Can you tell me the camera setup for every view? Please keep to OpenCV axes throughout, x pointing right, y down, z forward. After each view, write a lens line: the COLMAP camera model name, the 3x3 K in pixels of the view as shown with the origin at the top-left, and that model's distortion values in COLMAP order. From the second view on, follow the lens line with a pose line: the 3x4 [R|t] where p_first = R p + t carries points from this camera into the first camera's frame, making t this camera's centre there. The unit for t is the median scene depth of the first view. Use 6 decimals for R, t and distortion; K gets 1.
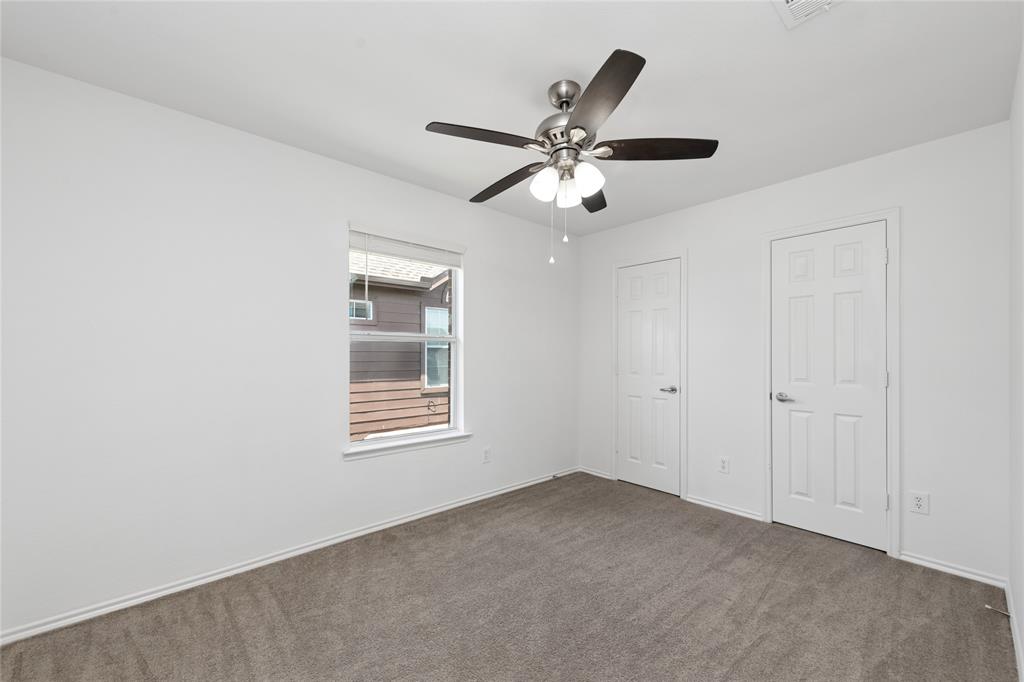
lens RADIAL K [[412.1, 0, 511.9], [0, 412.1, 344.8], [0, 0, 1]] dist [0.007567, -0.002610]
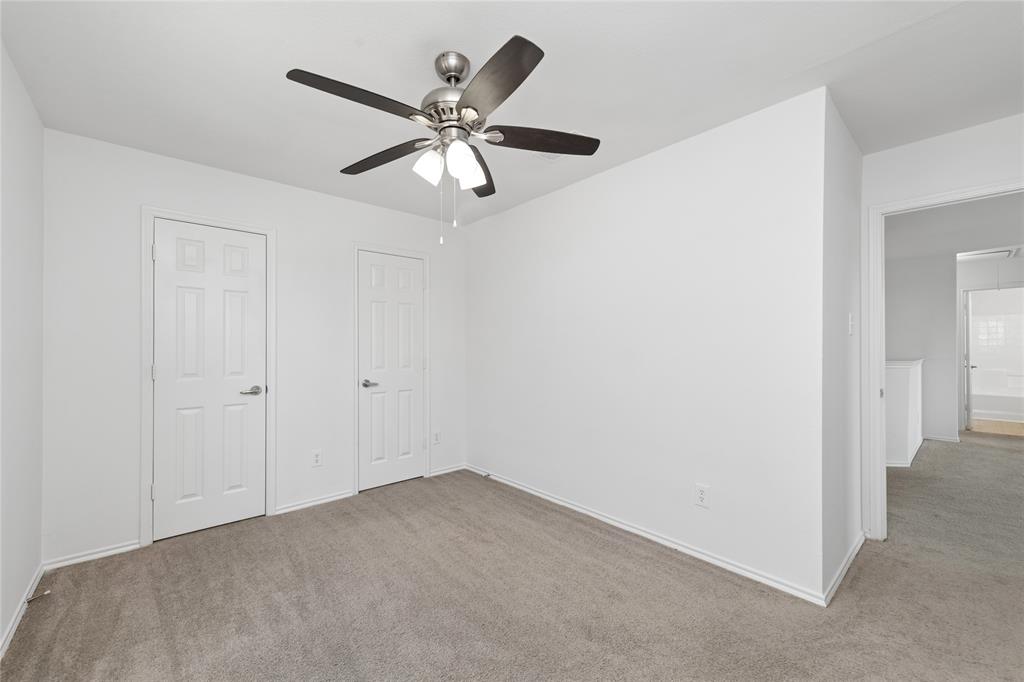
lens RADIAL K [[412.1, 0, 507.6], [0, 412.1, 339.4], [0, 0, 1]] dist [0.007567, -0.002610]
pose [[0.004825, 0.013395, 0.999899, -0.521068], [-0.014636, 0.999804, -0.013323, 0.010448], [-0.999881, -0.014571, 0.005020, 0.576507]]
